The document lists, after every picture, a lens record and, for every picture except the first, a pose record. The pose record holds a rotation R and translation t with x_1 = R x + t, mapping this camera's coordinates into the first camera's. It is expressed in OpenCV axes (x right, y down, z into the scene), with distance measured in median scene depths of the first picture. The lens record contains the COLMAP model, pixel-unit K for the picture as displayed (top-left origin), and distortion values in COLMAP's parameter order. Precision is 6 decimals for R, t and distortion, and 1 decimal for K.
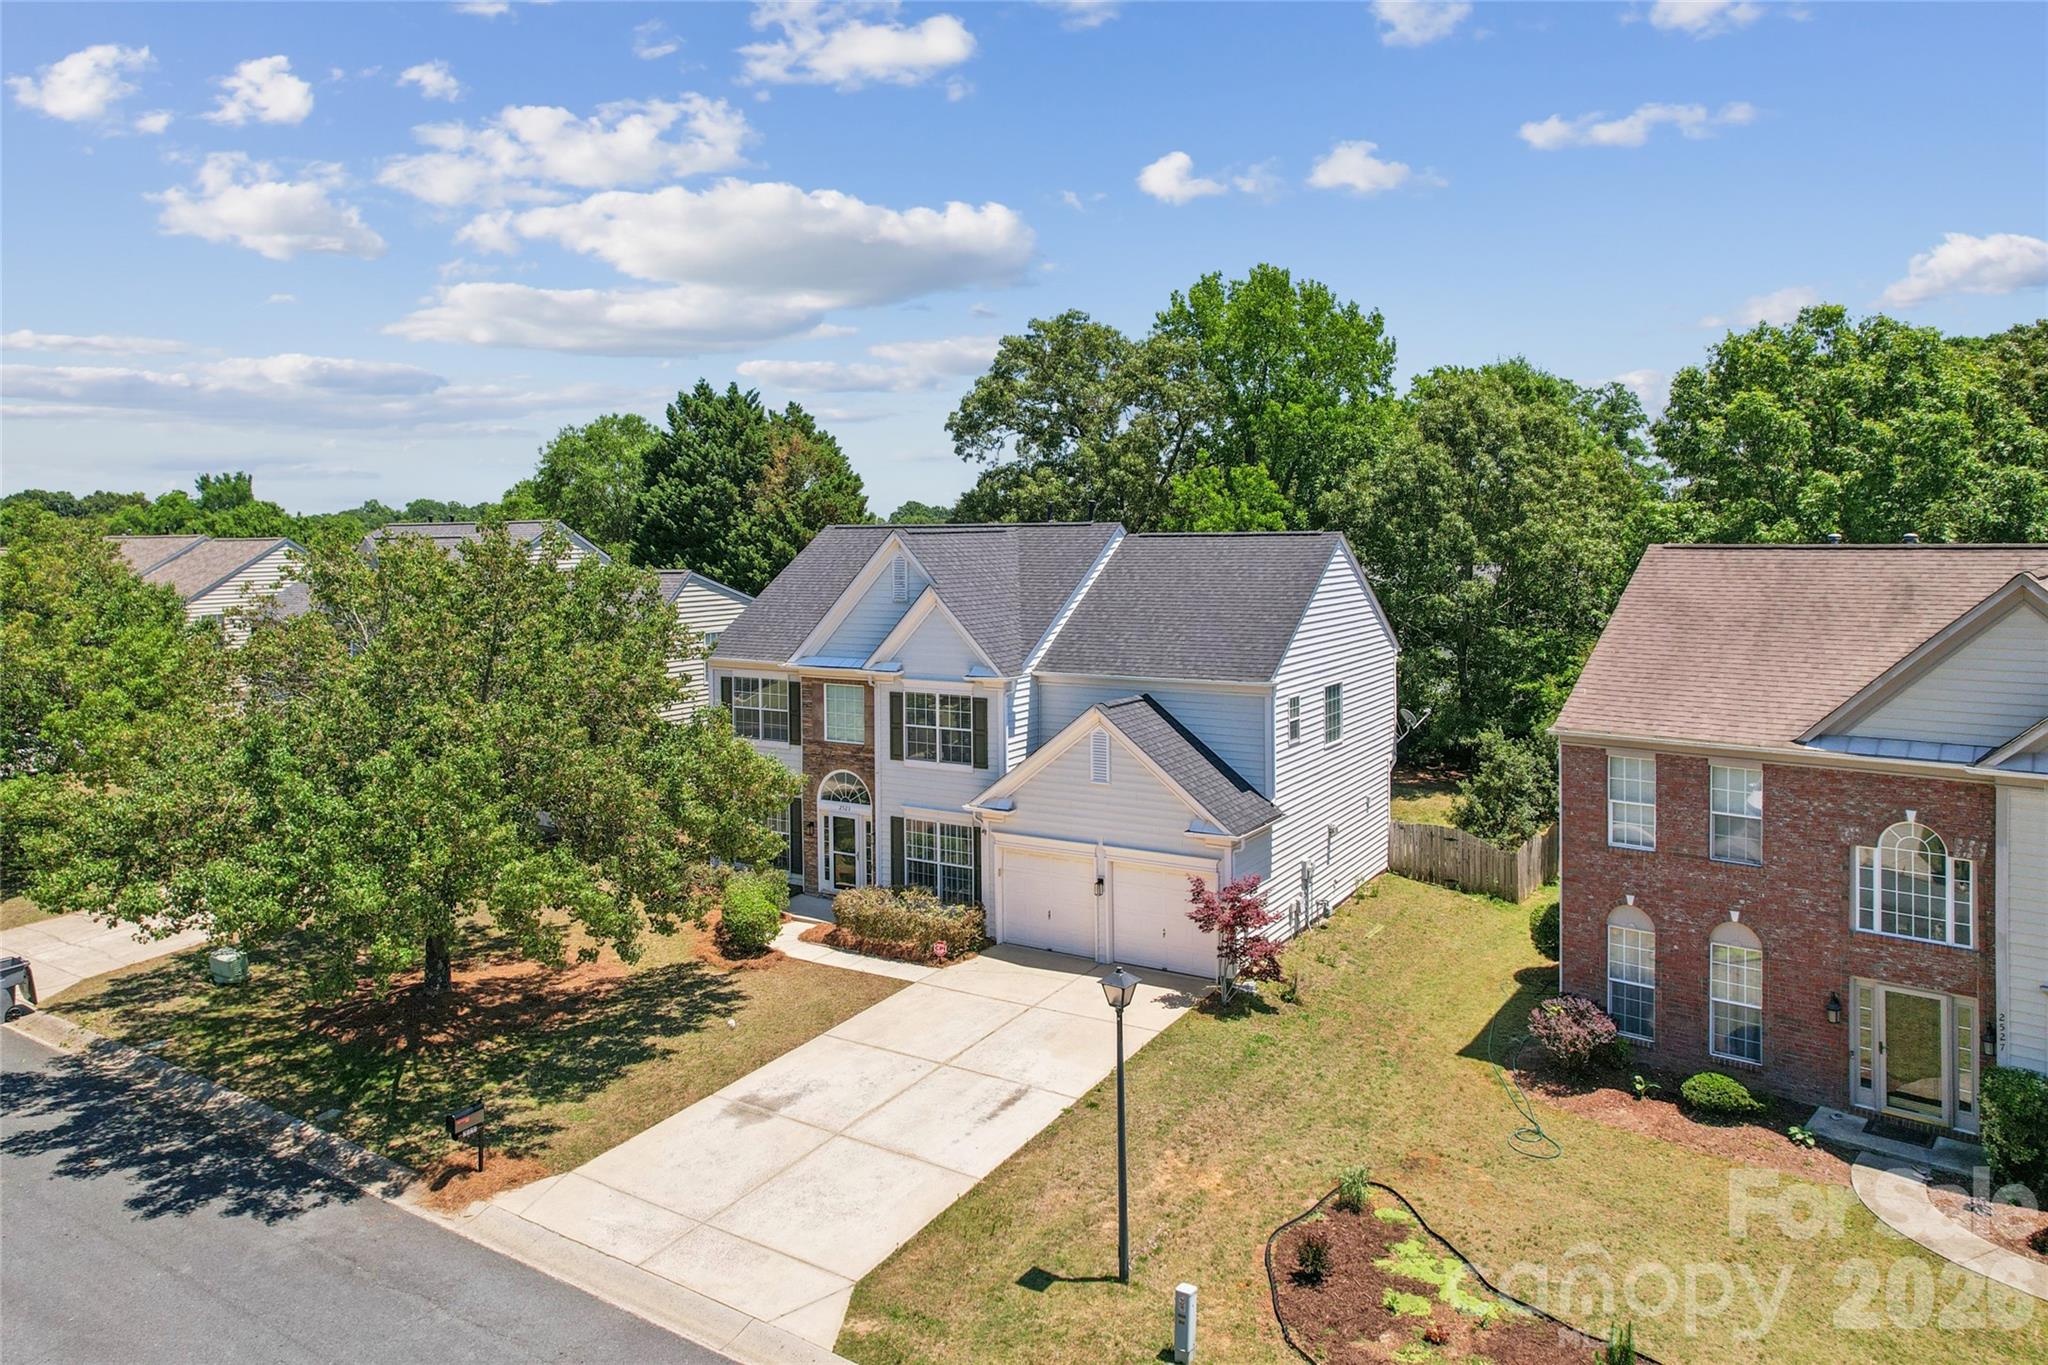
lens RADIAL K [[1315.2, 0, 1028.0], [0, 1315.2, 574.2], [0, 0, 1]] dist [-0.015164, 0.000029]
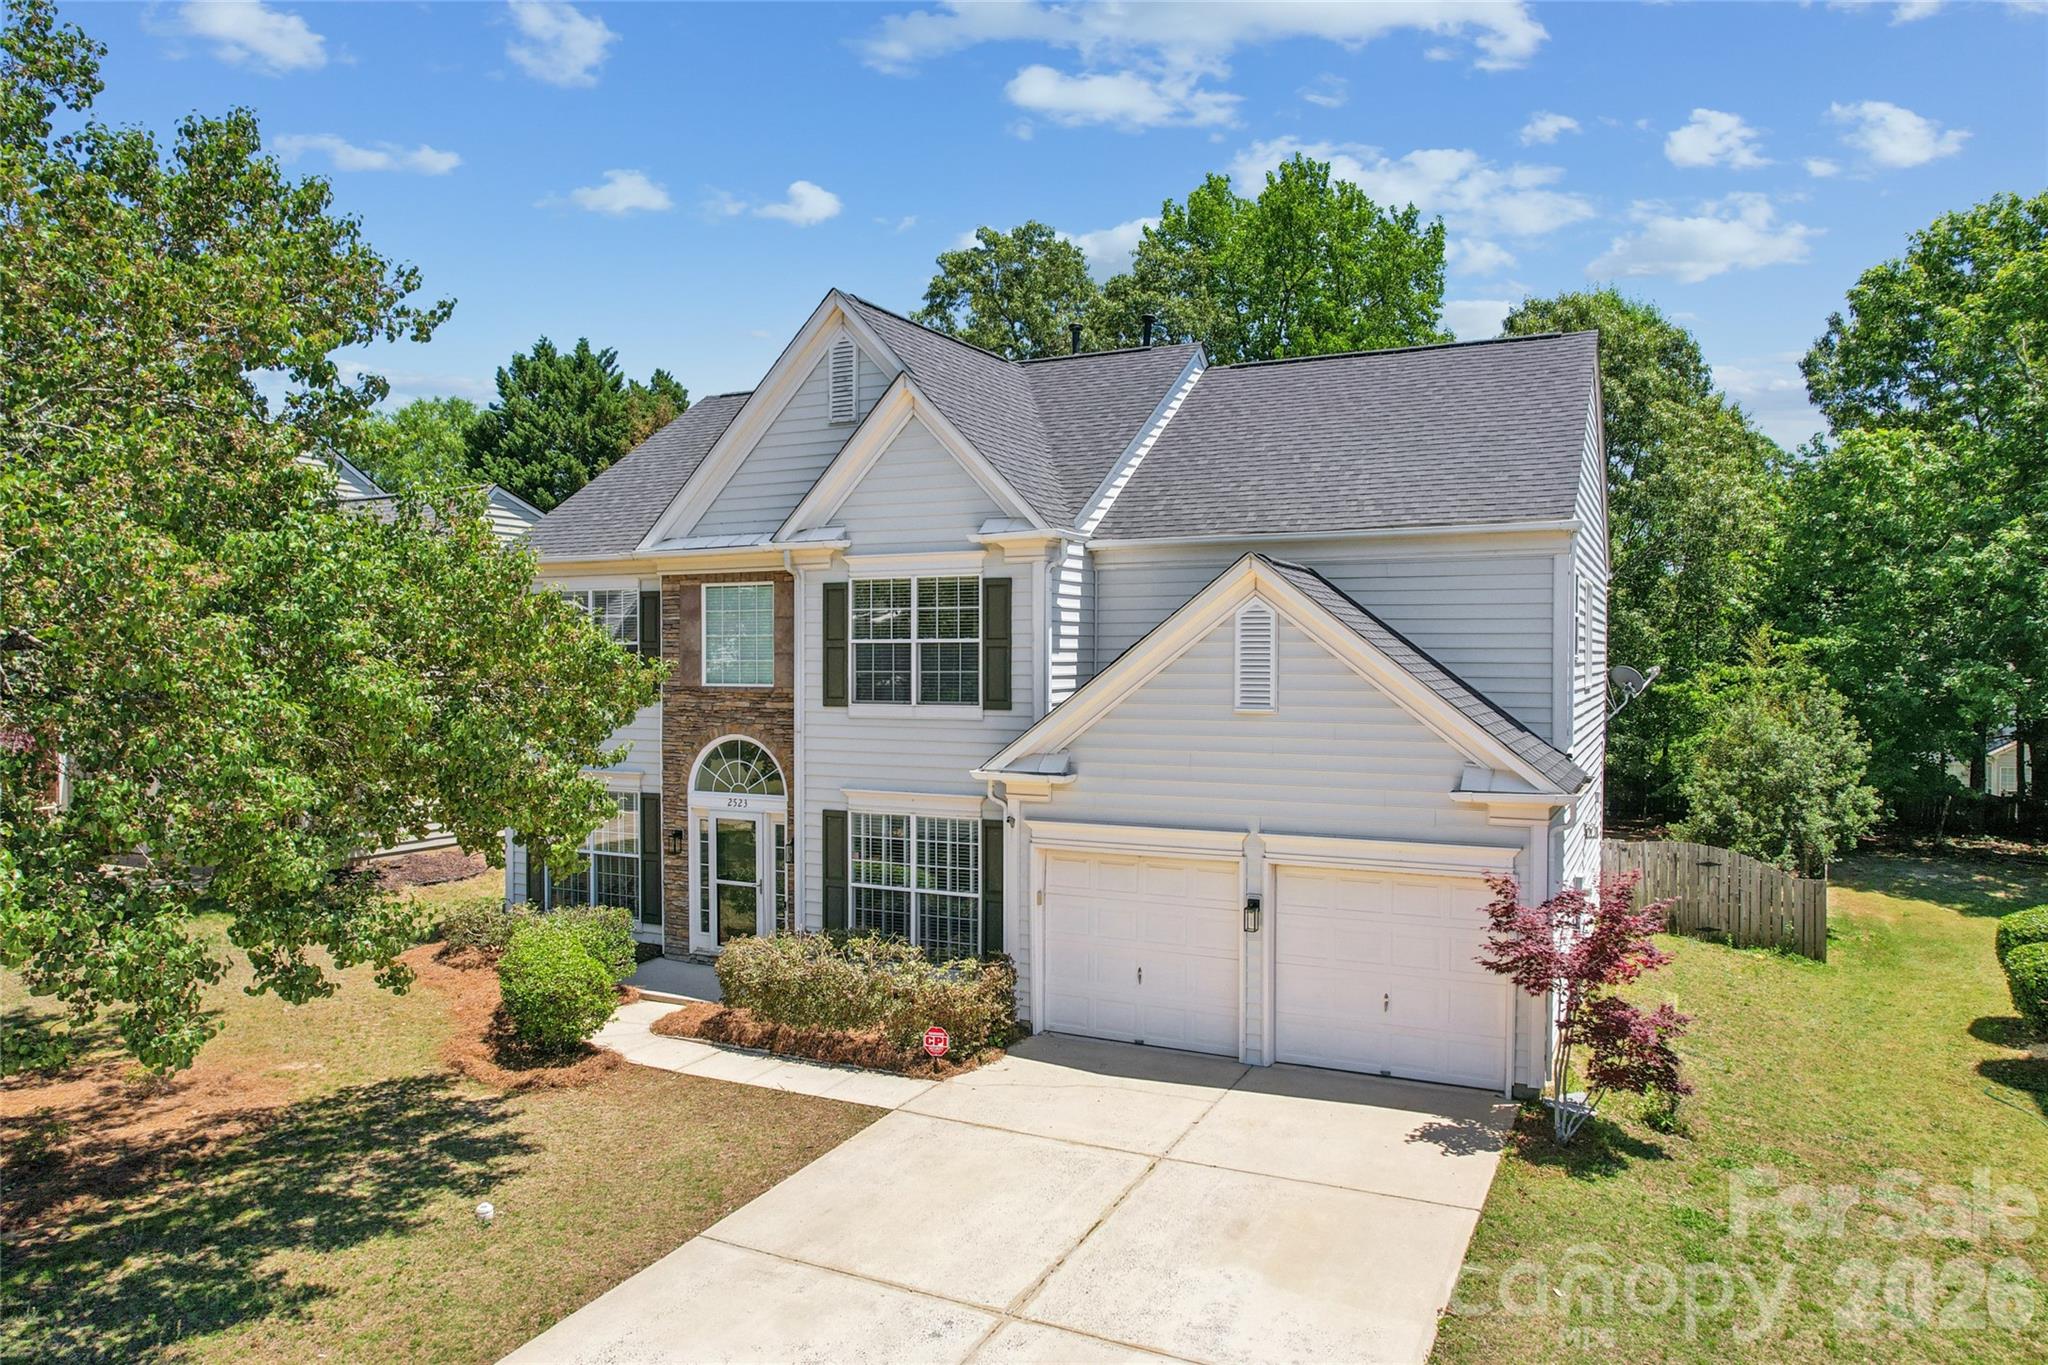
lens RADIAL K [[1362.7, 0, 1024.0], [0, 1362.7, 682.5], [0, 0, 1]] dist [-0.064482, 0.075547]
pose [[0.996542, 0.007476, 0.082758, -0.072456], [-0.007519, 0.999972, 0.000215, 0.138549], [-0.082754, -0.000836, 0.996570, 0.452155]]
